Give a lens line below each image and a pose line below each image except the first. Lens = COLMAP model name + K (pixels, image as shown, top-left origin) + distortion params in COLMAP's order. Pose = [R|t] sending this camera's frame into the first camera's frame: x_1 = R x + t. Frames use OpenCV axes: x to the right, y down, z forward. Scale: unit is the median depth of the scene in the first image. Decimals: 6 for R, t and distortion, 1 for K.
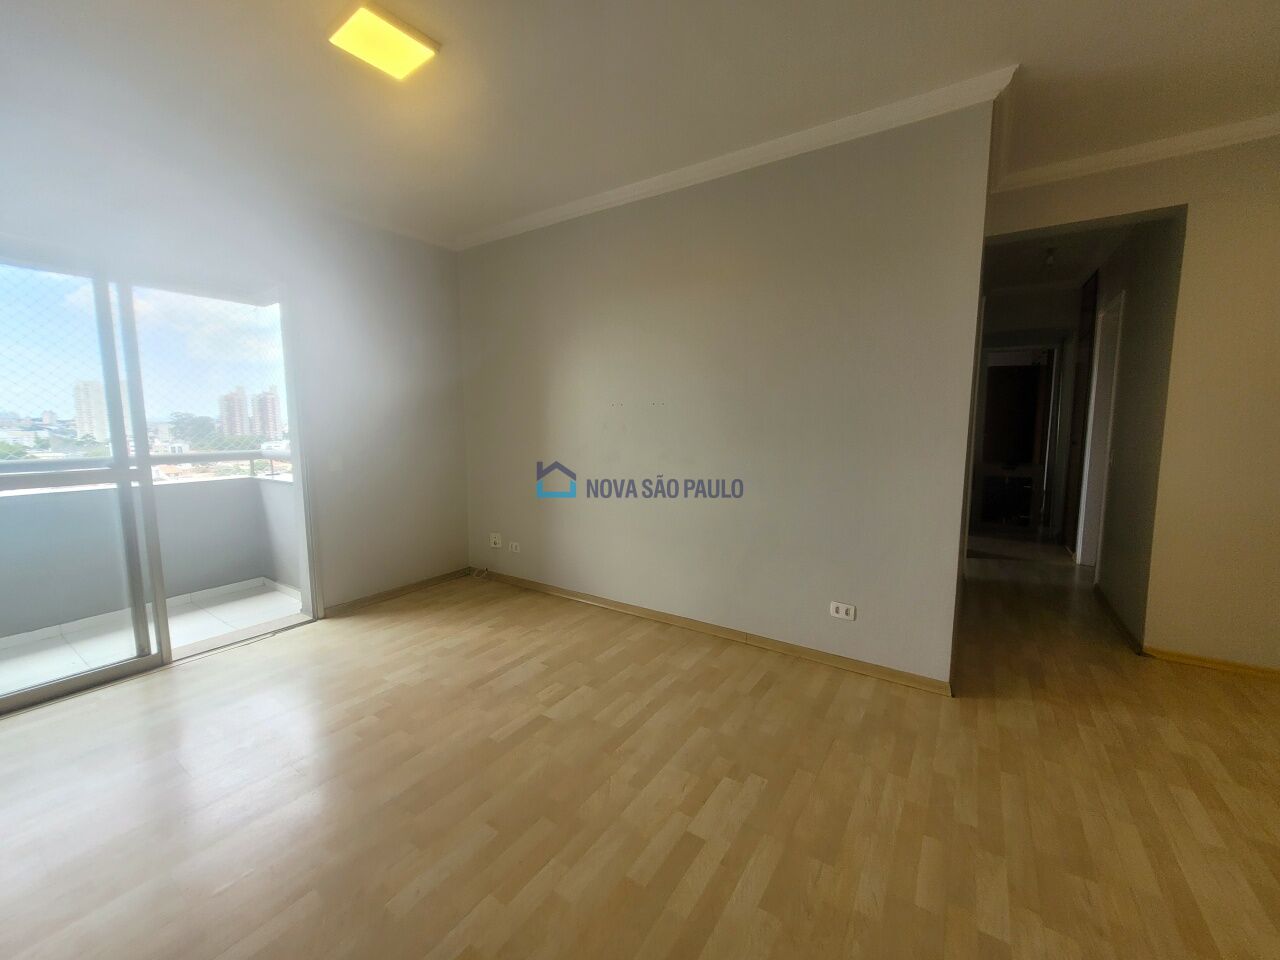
lens RADIAL K [[503.0, 0, 642.2], [0, 503.0, 473.7], [0, 0, 1]] dist [0.000609, -0.000288]
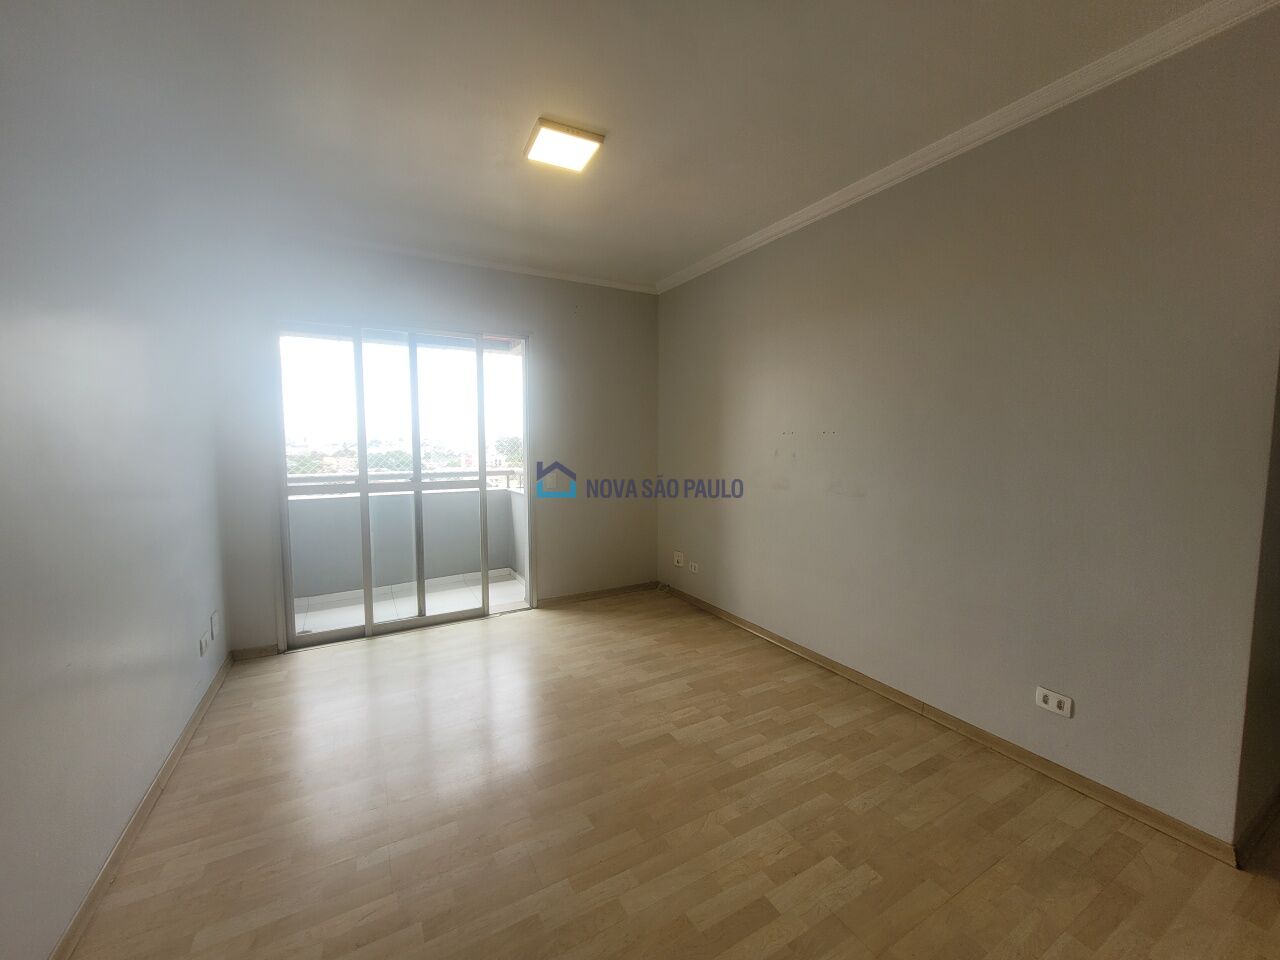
lens RADIAL K [[503.0, 0, 642.2], [0, 503.0, 473.7], [0, 0, 1]] dist [0.000609, -0.000288]
pose [[0.893445, 0.033042, -0.447956, 0.170775], [-0.049125, 0.998496, -0.024329, -0.027370], [0.446479, 0.043742, 0.893724, 0.012981]]
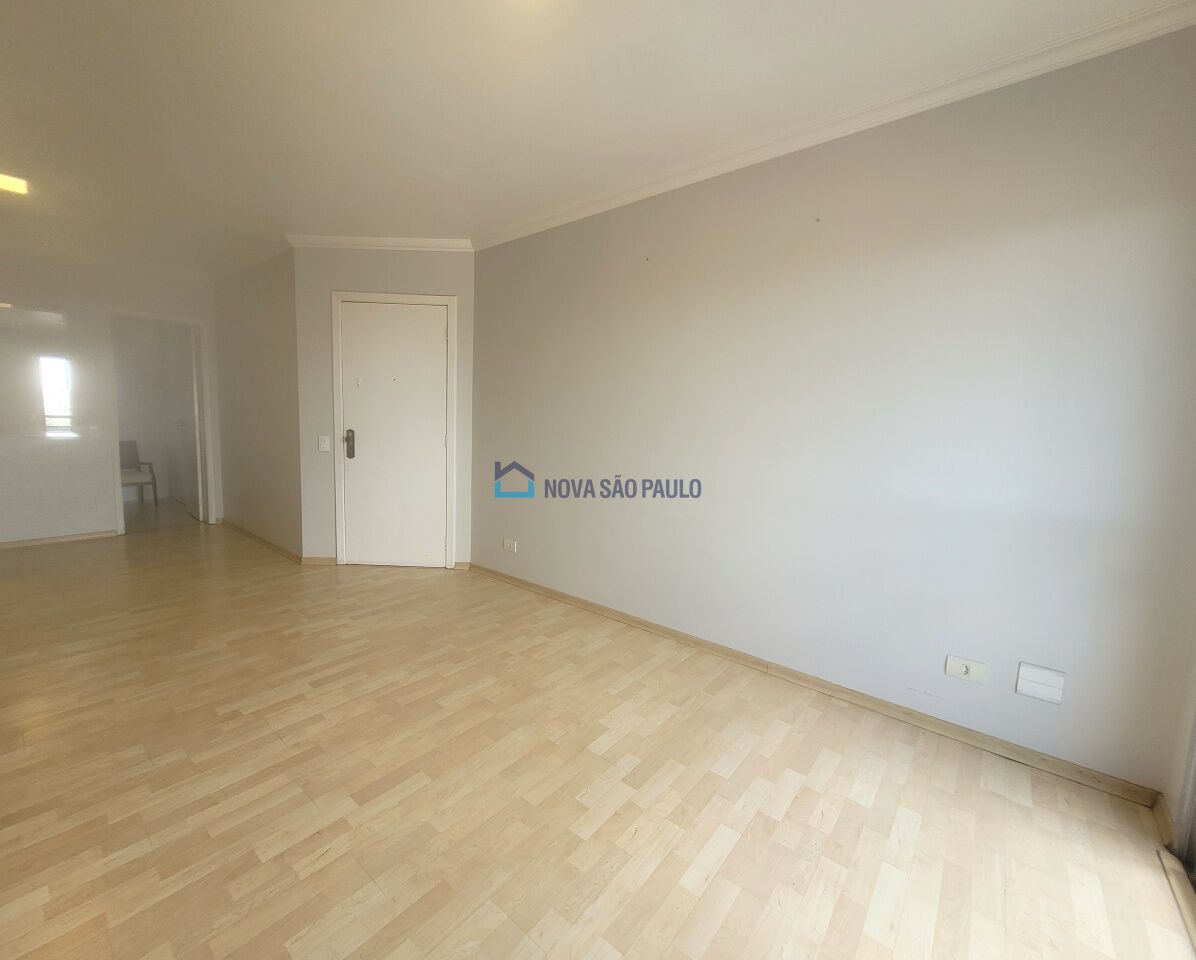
lens RADIAL K [[499.6, 0, 559.3], [0, 499.6, 473.3], [0, 0, 1]] dist [0.001074, -0.000177]
pose [[-0.990250, -0.041796, 0.132885, -0.489516], [-0.012307, 0.976447, 0.215407, -0.145695], [-0.138758, 0.211671, -0.967441, 1.343846]]
